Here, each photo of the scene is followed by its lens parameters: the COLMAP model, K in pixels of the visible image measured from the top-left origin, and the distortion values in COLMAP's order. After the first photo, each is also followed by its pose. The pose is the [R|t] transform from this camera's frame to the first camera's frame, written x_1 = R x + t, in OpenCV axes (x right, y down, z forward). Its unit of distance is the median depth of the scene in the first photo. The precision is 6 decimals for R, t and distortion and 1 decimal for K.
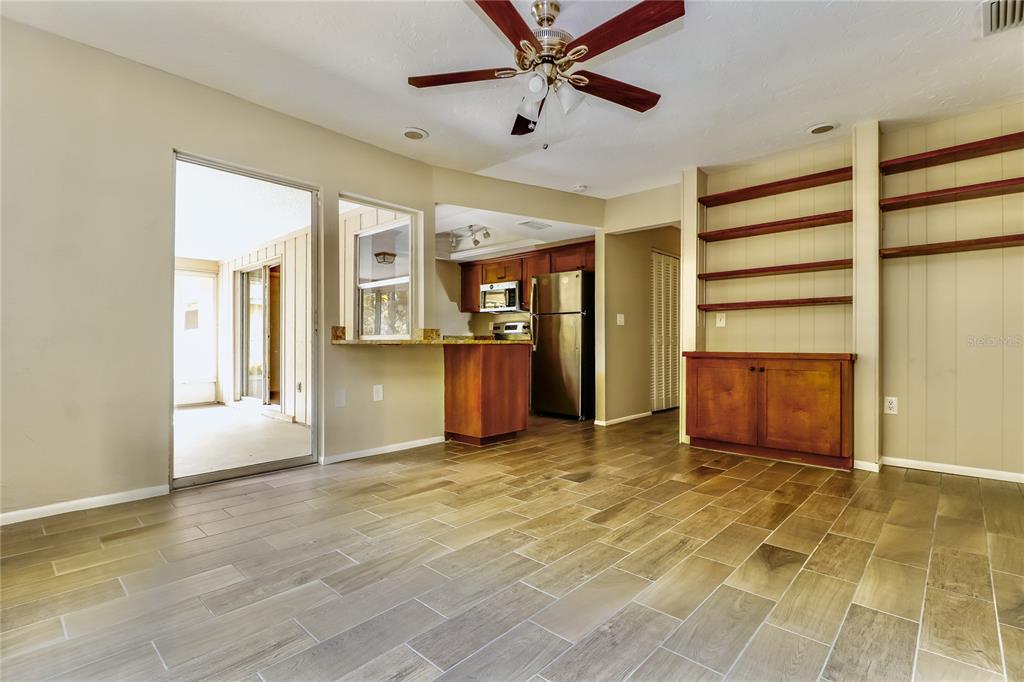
lens RADIAL K [[478.1, 0, 514.0], [0, 478.1, 338.4], [0, 0, 1]] dist [0.001621, -0.000255]
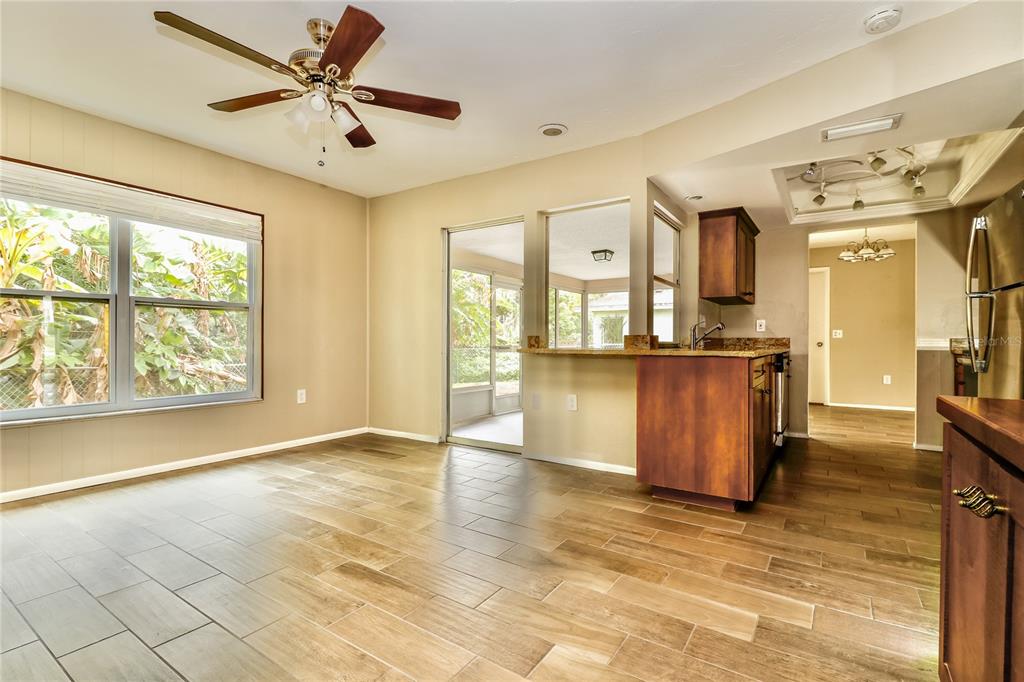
lens RADIAL K [[478.1, 0, 513.2], [0, 478.1, 346.5], [0, 0, 1]] dist [0.001621, -0.000255]
pose [[0.158105, 0.007761, -0.987392, 1.004241], [0.005723, 0.999945, 0.008776, -0.015476], [0.987406, -0.007038, 0.158052, 1.108666]]
